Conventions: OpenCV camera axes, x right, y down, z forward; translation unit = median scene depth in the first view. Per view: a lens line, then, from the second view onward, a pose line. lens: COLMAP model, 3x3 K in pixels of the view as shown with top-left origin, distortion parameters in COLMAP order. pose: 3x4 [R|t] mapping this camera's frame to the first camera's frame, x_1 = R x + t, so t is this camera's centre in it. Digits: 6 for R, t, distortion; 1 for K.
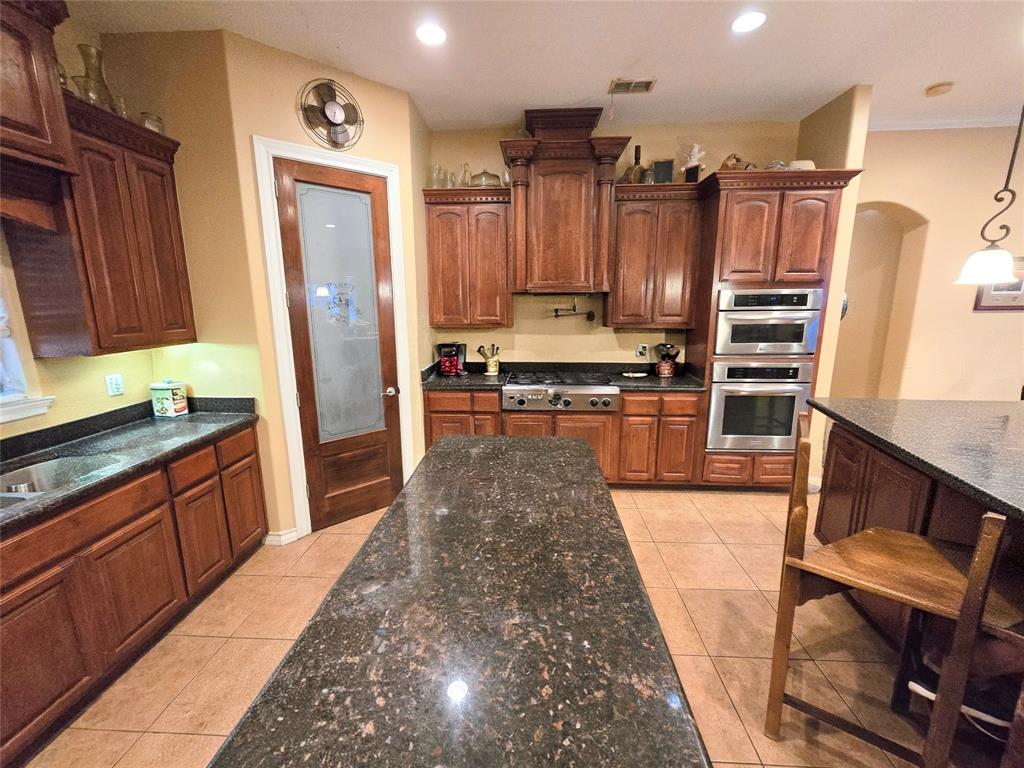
lens RADIAL K [[421.4, 0, 511.1], [0, 421.4, 381.1], [0, 0, 1]] dist [-0.001434, 0.000069]
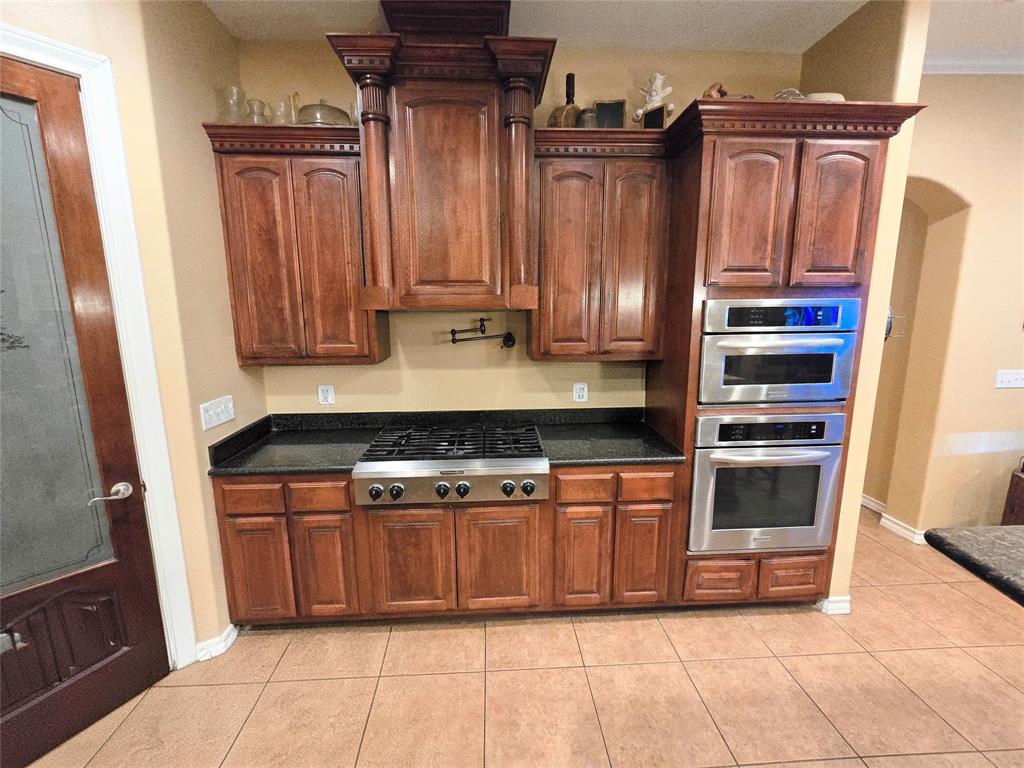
lens RADIAL K [[421.4, 0, 511.1], [0, 421.4, 381.1], [0, 0, 1]] dist [-0.001434, 0.000069]
pose [[0.994192, -0.019471, 0.105843, 0.142809], [0.022140, 0.999464, -0.024107, -0.086696], [-0.105317, 0.026310, 0.994091, 0.409399]]
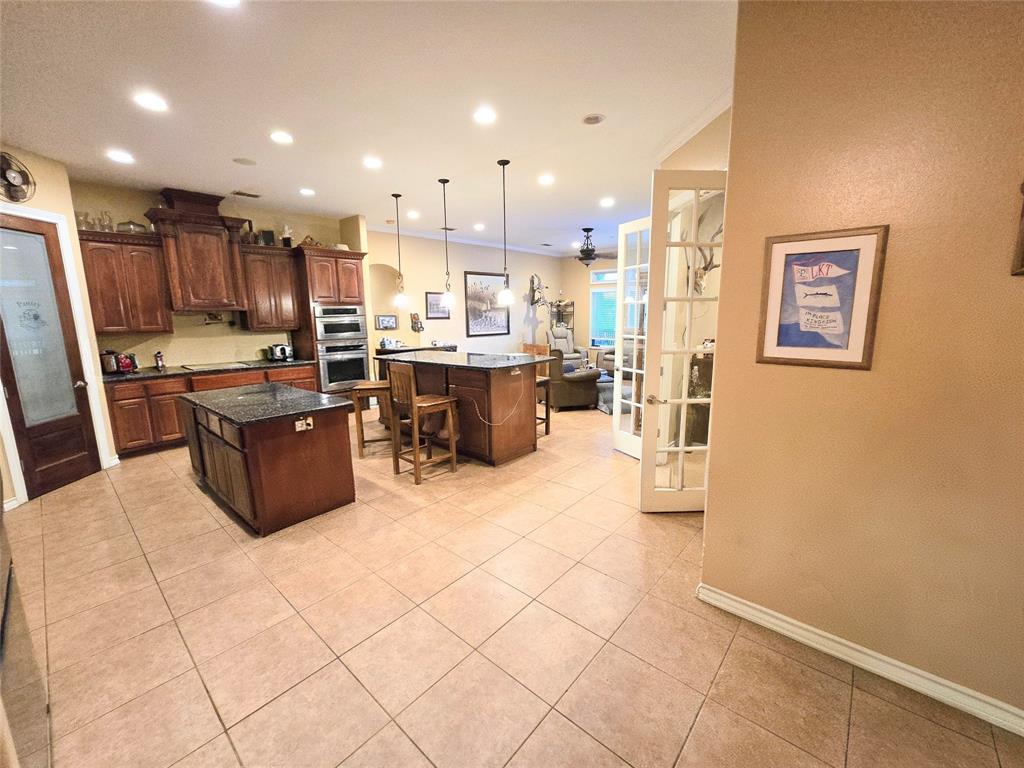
lens RADIAL K [[421.4, 0, 511.1], [0, 421.4, 381.1], [0, 0, 1]] dist [-0.001434, 0.000069]
pose [[0.621811, -0.137022, 0.771087, -0.447757], [0.160255, 0.986004, 0.045982, 0.164434], [-0.766596, 0.094979, 0.635067, -0.826317]]
